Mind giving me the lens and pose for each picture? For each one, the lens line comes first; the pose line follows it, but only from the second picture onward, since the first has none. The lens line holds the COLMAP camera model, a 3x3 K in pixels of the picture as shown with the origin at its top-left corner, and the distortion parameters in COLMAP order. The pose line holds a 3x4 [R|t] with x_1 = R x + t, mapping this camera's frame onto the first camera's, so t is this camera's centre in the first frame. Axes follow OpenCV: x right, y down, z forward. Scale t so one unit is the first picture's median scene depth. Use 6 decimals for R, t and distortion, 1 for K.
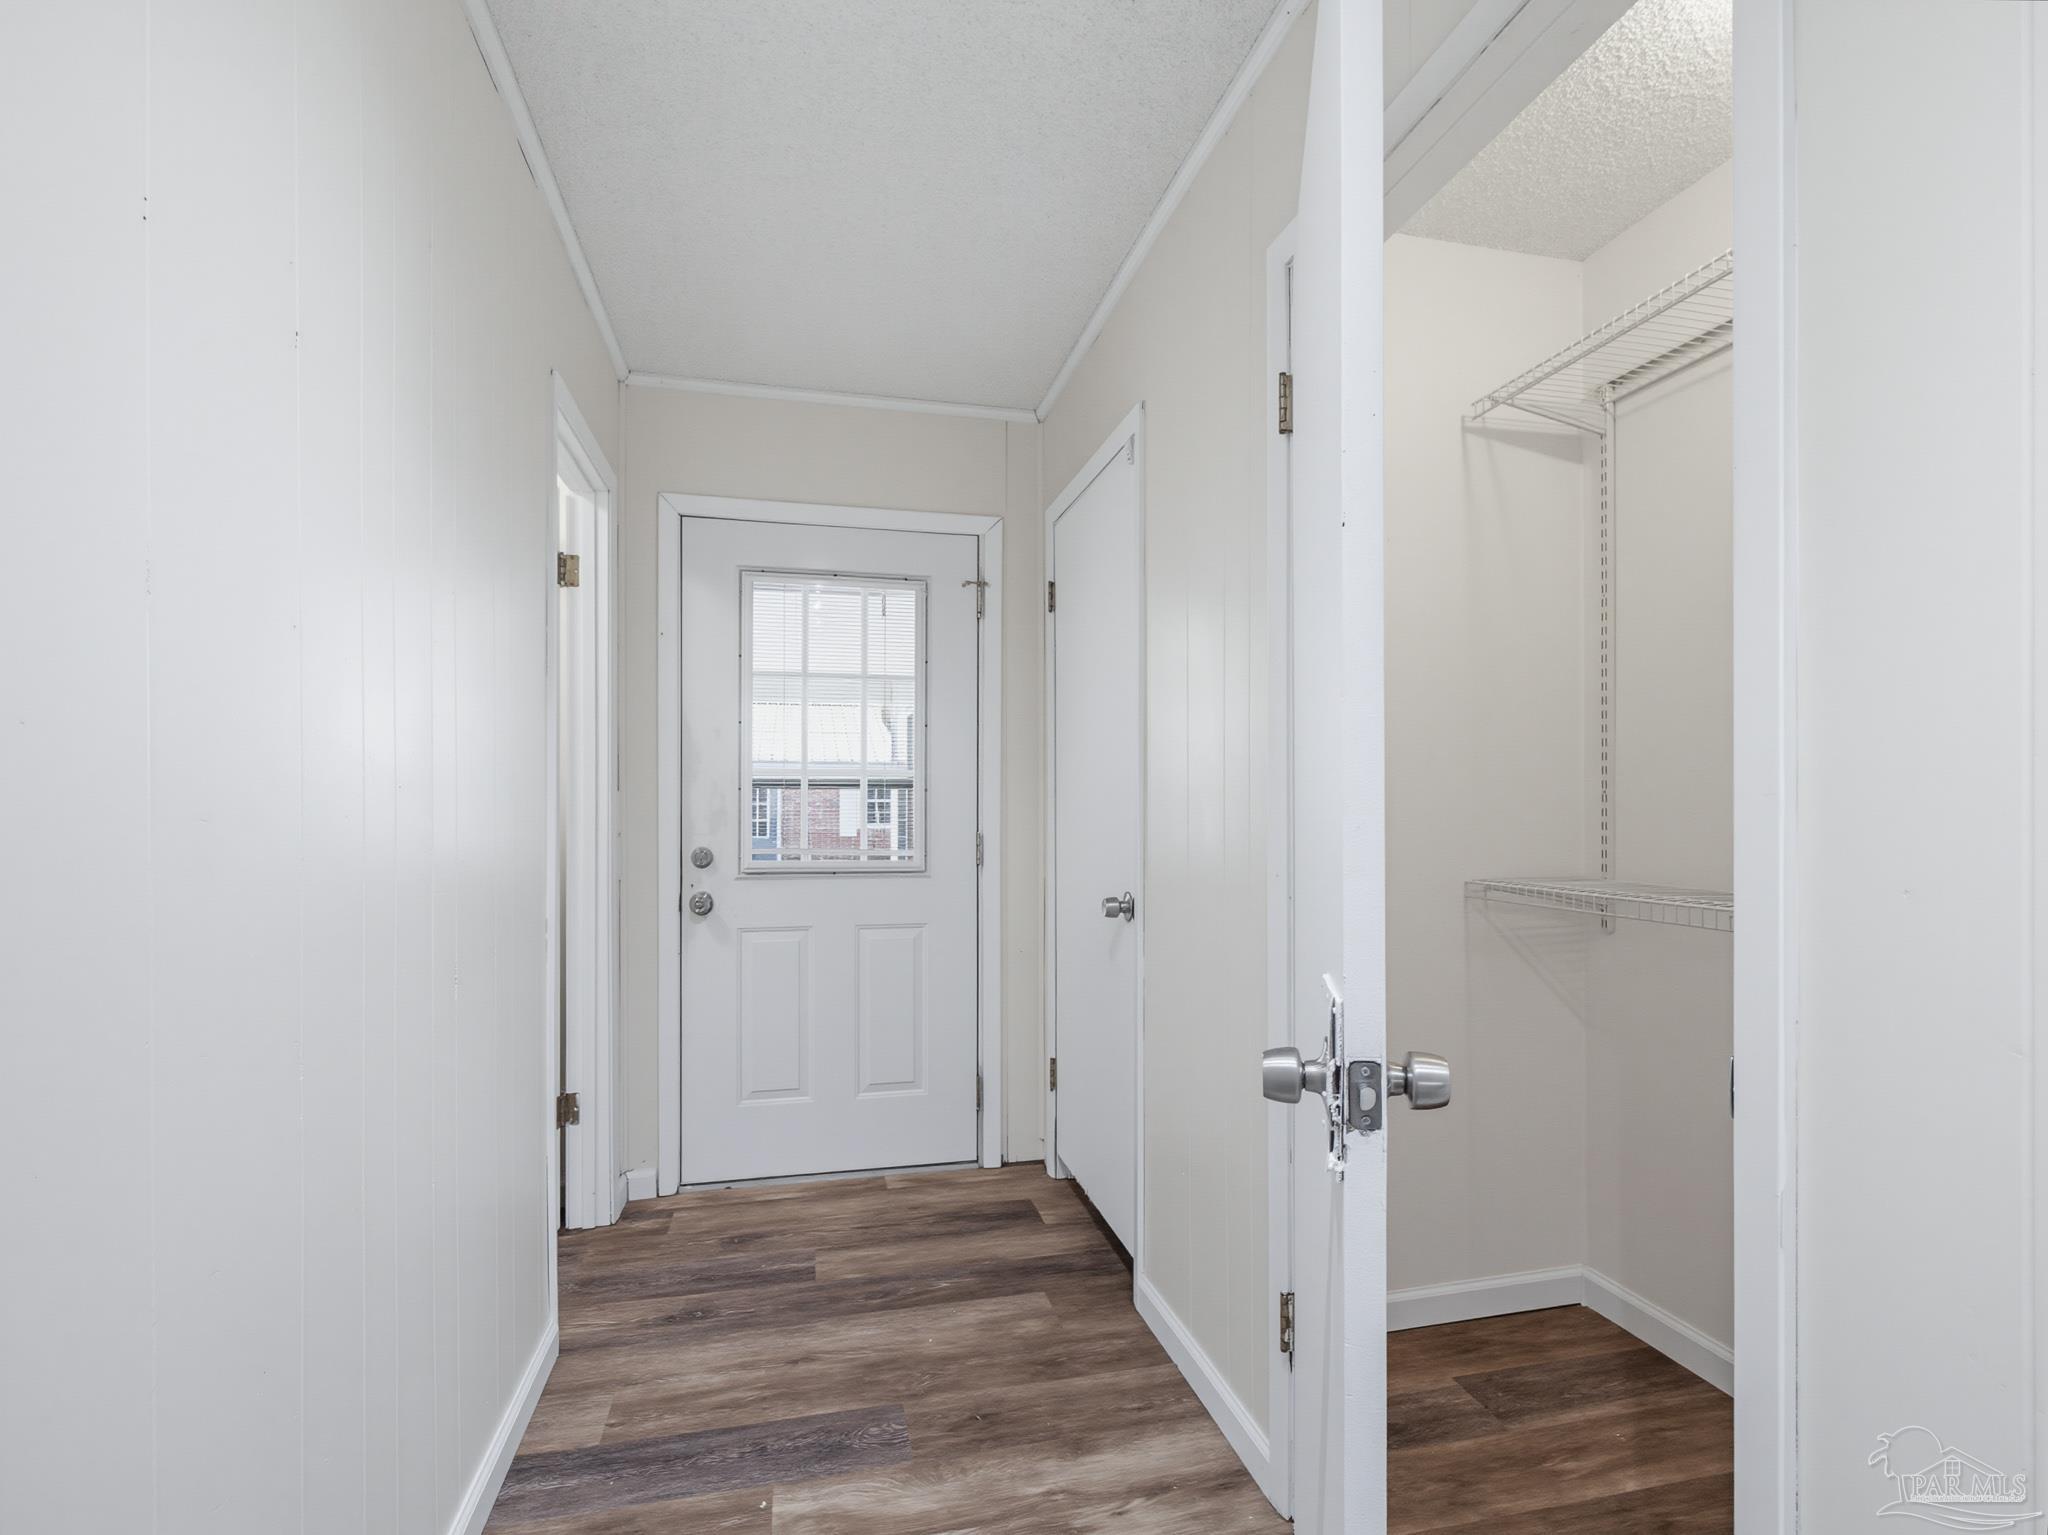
lens RADIAL K [[989.2, 0, 1018.8], [0, 989.2, 804.7], [0, 0, 1]] dist [-0.000700, -0.001142]
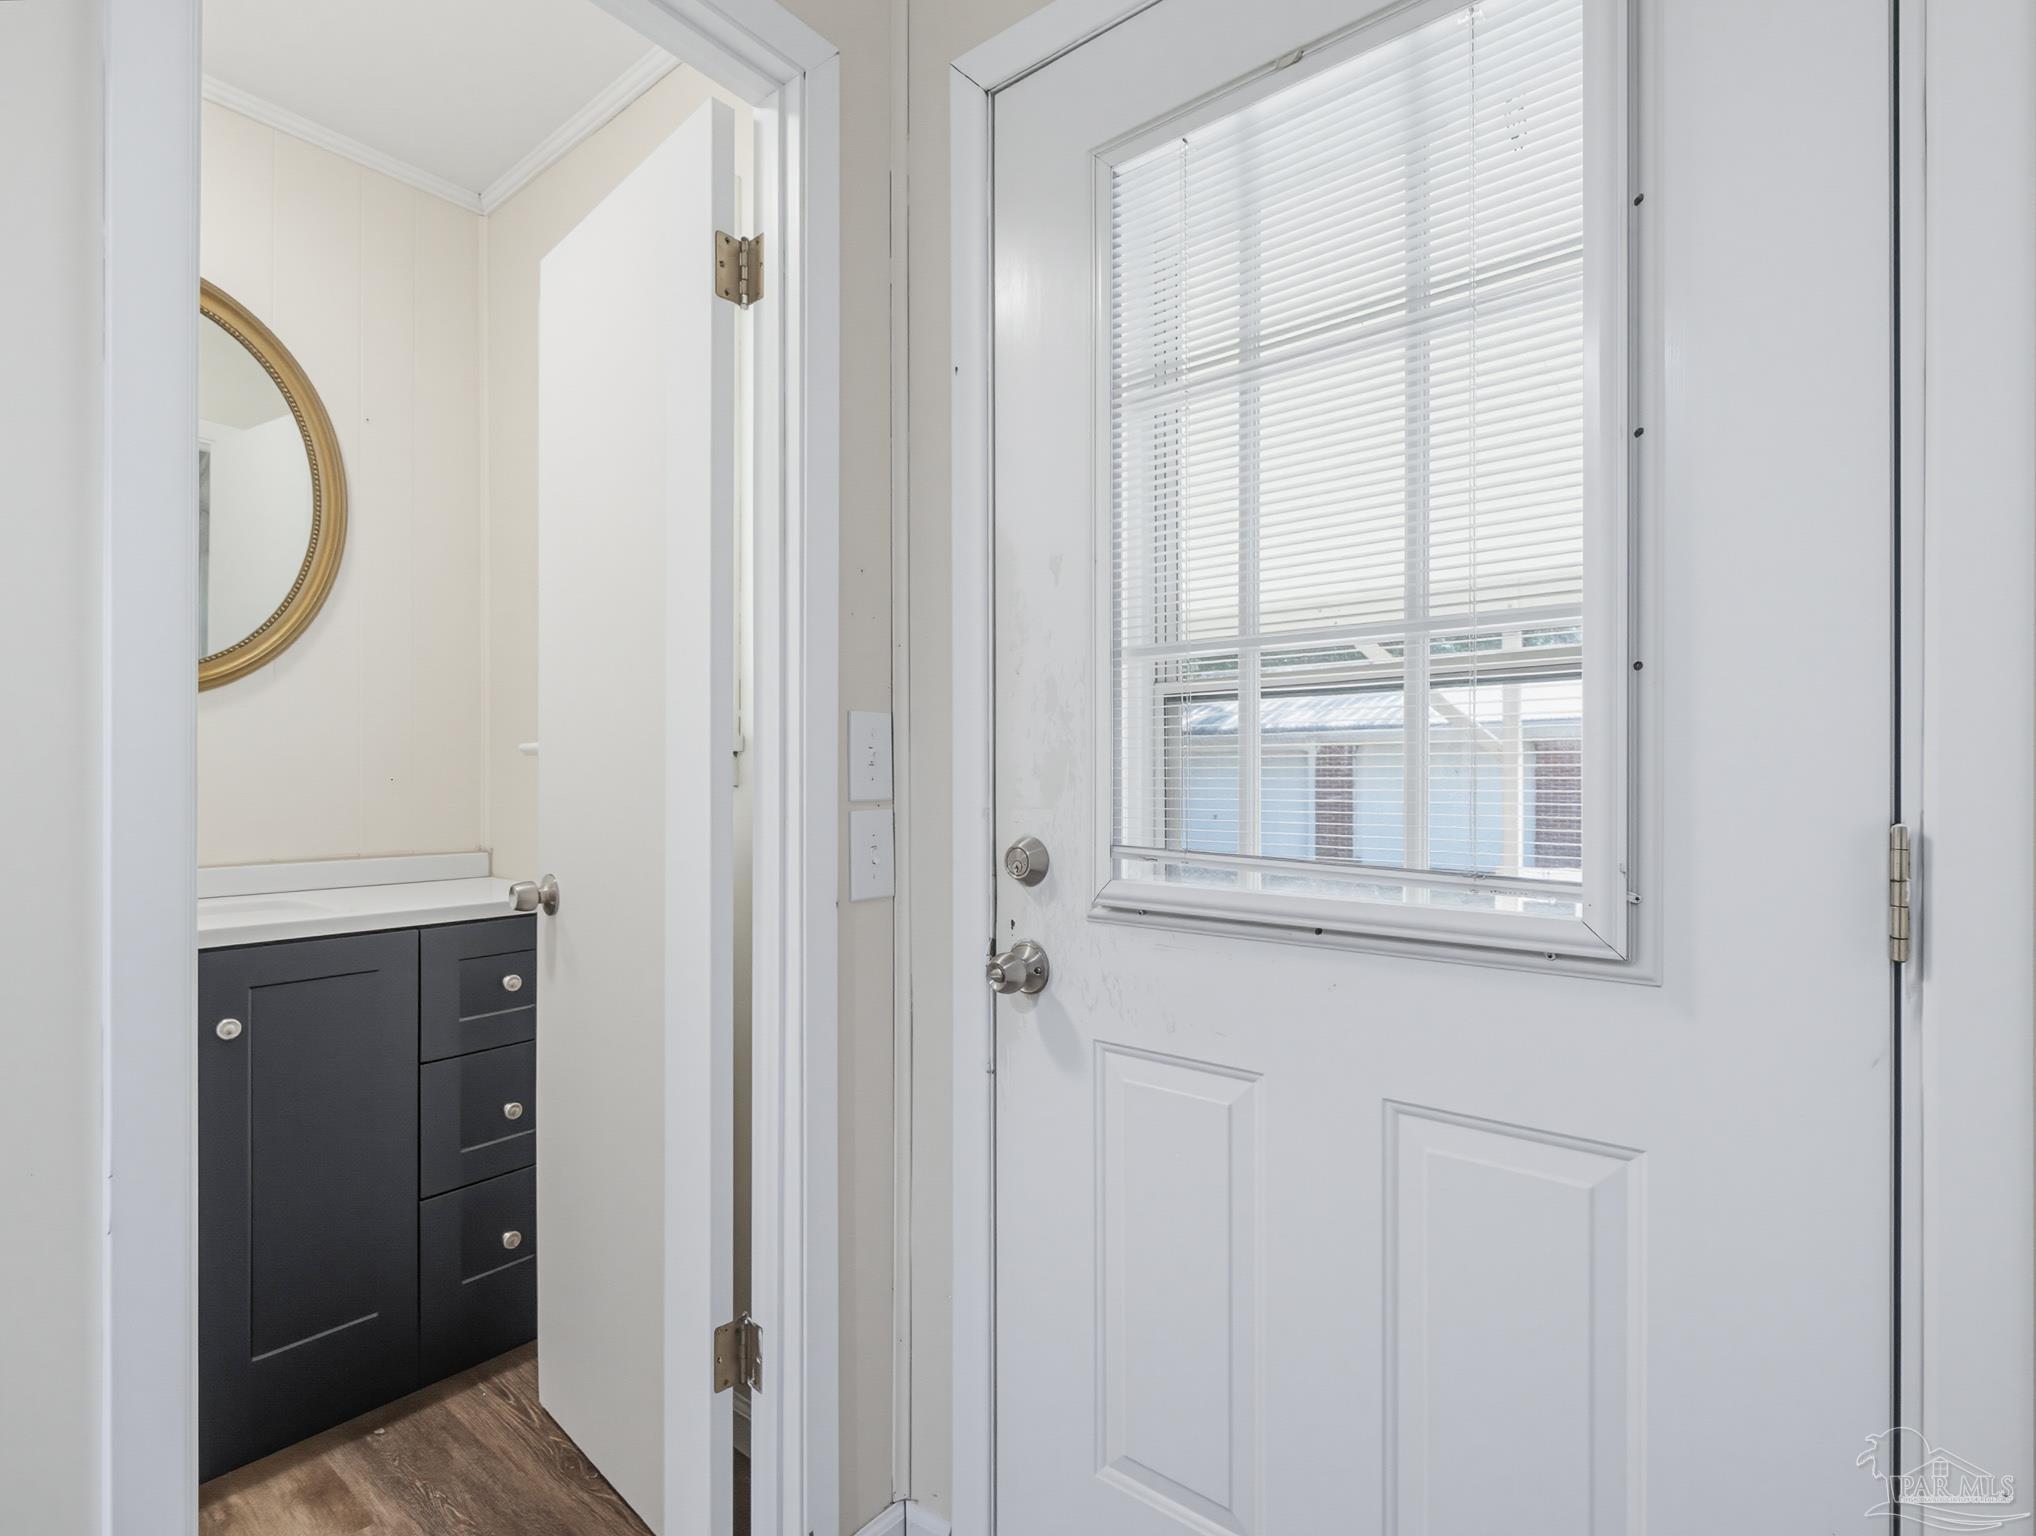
lens RADIAL K [[983.4, 0, 1007.3], [0, 983.4, 787.0], [0, 0, 1]] dist [-0.000700, -0.001142]
pose [[0.610529, -0.000459, -0.791994, 0.014575], [0.002057, 0.999997, 0.001007, 0.020740], [0.791991, -0.002244, 0.610528, 0.739197]]
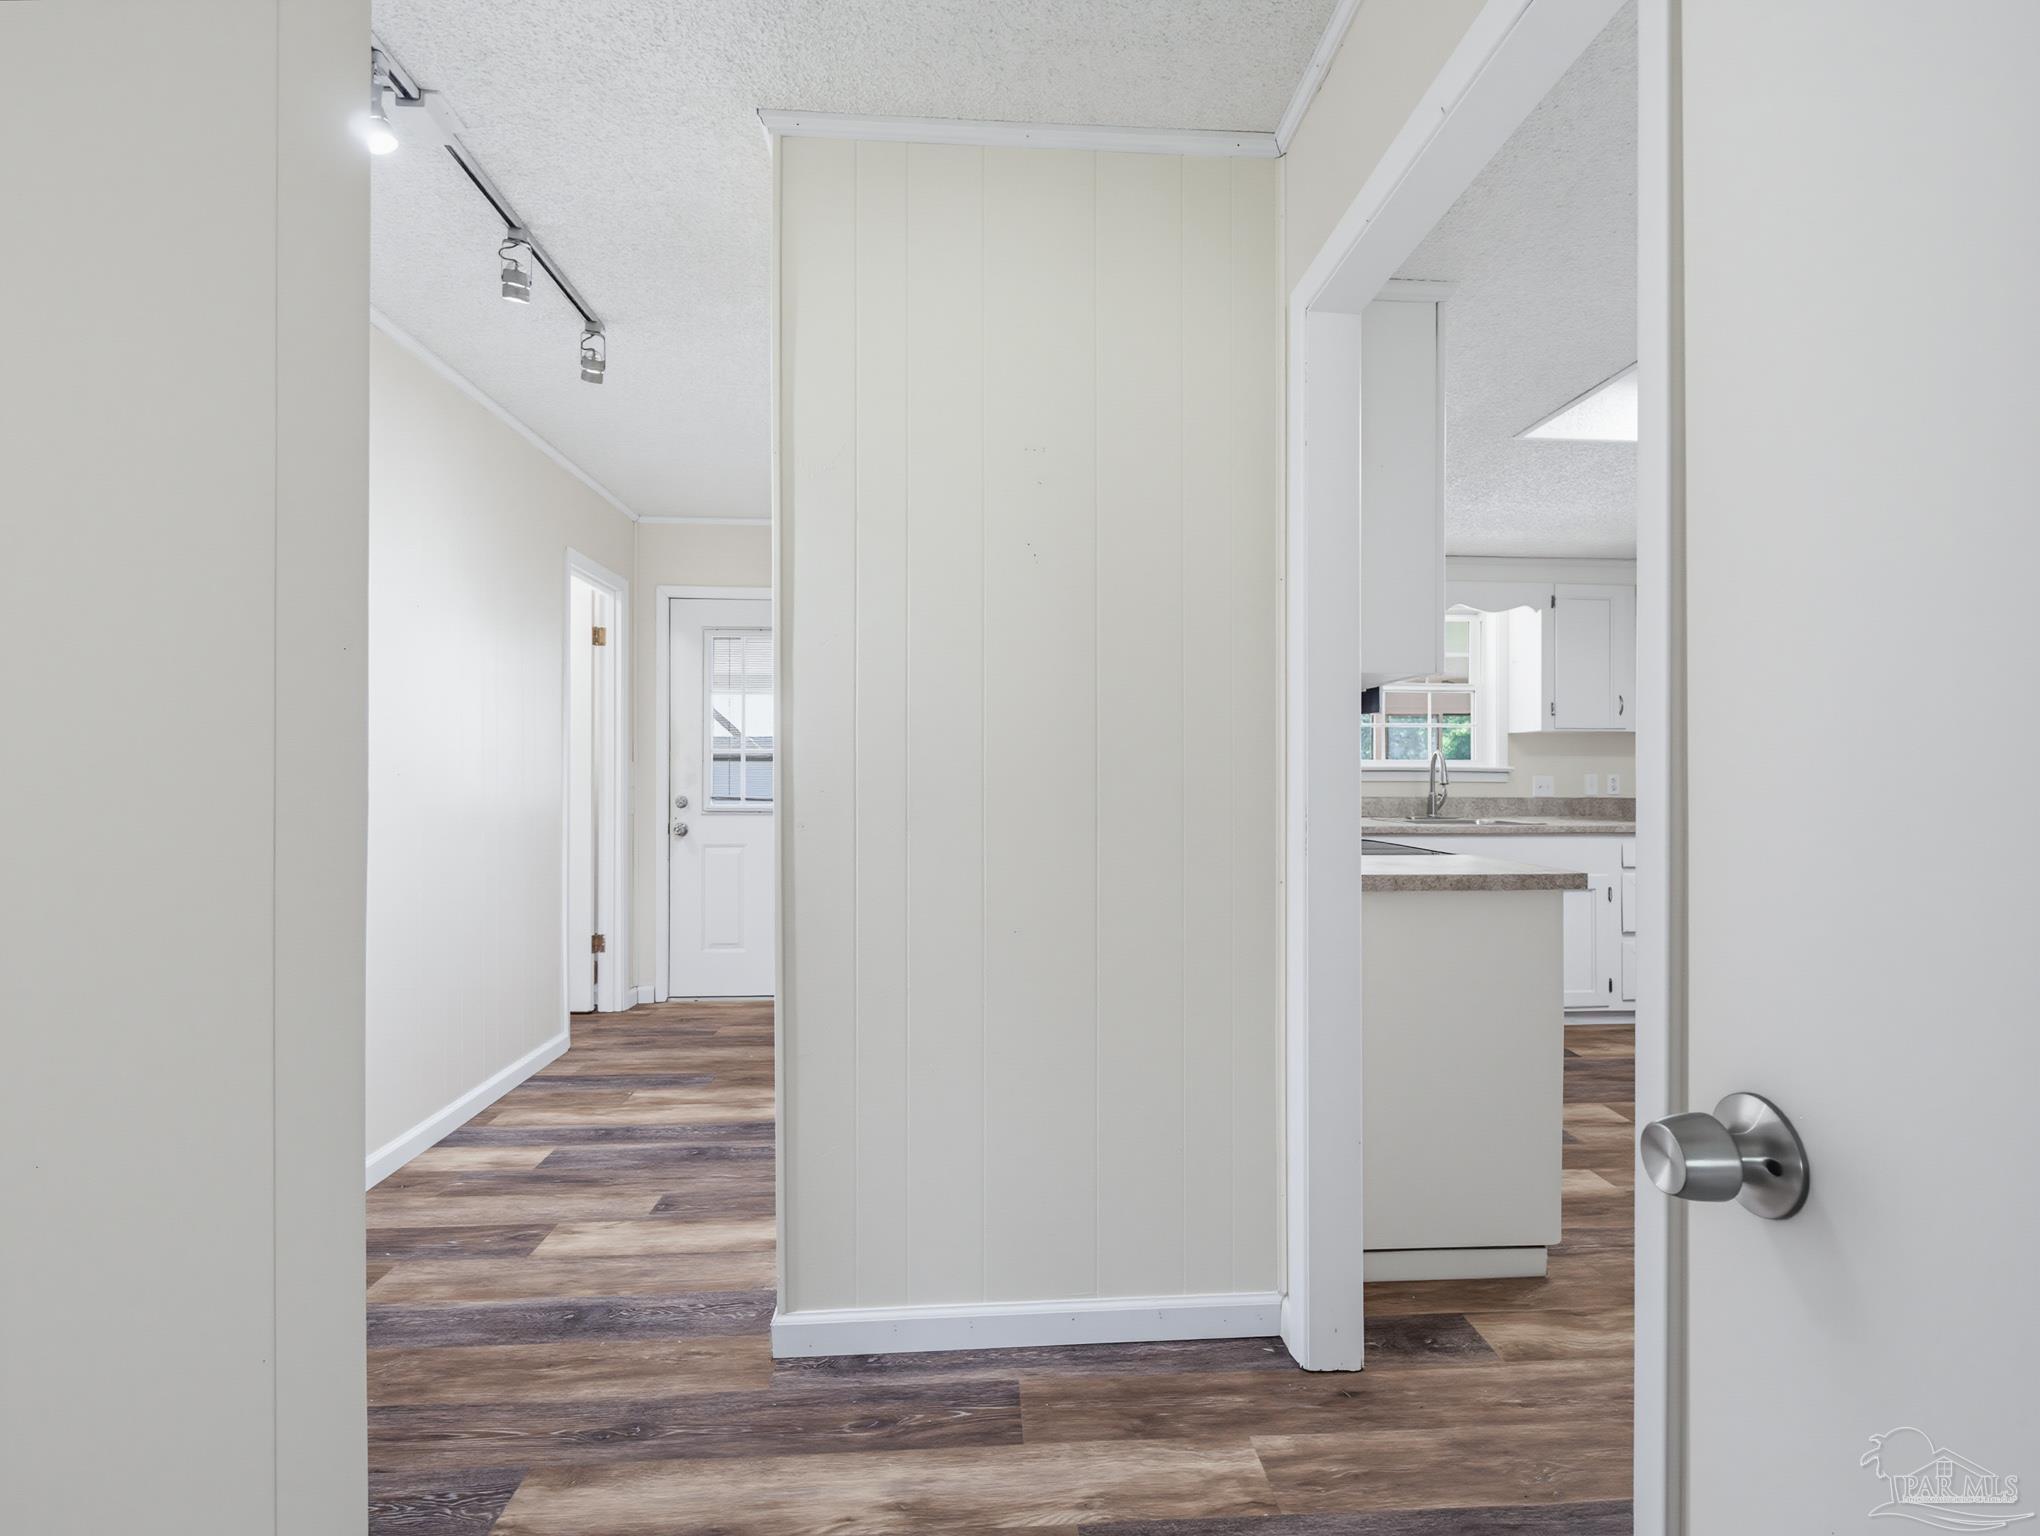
lens RADIAL K [[985.3, 0, 1021.1], [0, 985.3, 768.7], [0, 0, 1]] dist [-0.000700, -0.001142]
pose [[0.985393, -0.002103, -0.170285, 0.535296], [0.001311, 0.999988, -0.004767, 0.005994], [0.170293, 0.004475, 0.985383, -0.550104]]
